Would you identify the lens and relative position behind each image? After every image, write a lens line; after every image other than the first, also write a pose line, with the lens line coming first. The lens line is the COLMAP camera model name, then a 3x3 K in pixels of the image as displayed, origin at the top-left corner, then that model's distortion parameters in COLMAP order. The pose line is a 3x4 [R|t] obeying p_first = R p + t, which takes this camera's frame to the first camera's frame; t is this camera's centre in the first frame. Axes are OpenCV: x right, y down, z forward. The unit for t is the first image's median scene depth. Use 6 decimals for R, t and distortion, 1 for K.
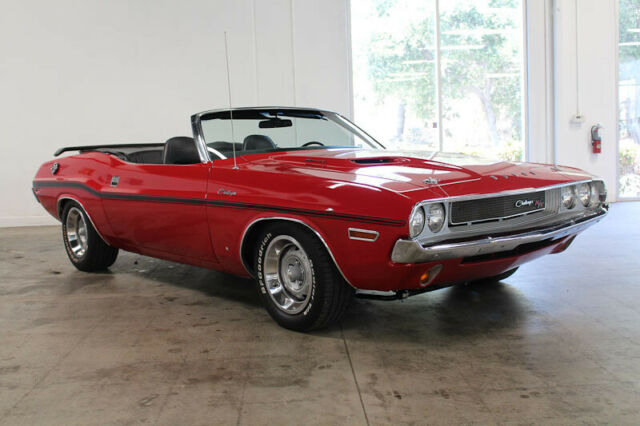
lens RADIAL K [[846.8, 0, 320.0], [0, 846.8, 213.0], [0, 0, 1]] dist [-0.051101, -0.022070]
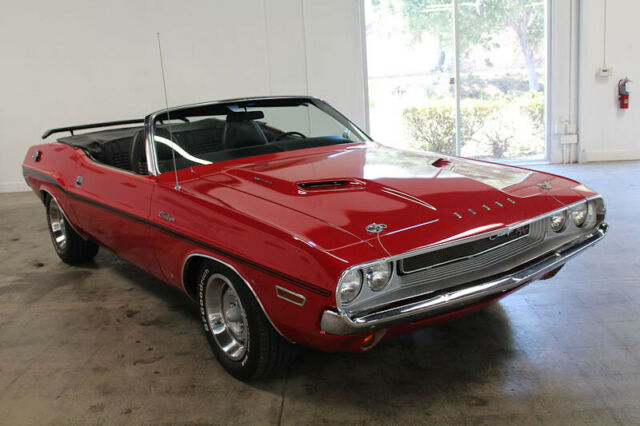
lens RADIAL K [[750.2, 0, 320.6], [0, 750.2, 230.4], [0, 0, 1]] dist [-0.023700, -0.031695]
pose [[0.995820, -0.000319, -0.091333, 0.121011], [0.014005, 0.988700, 0.149250, -0.122066], [0.090253, -0.149906, 0.984572, 0.222566]]
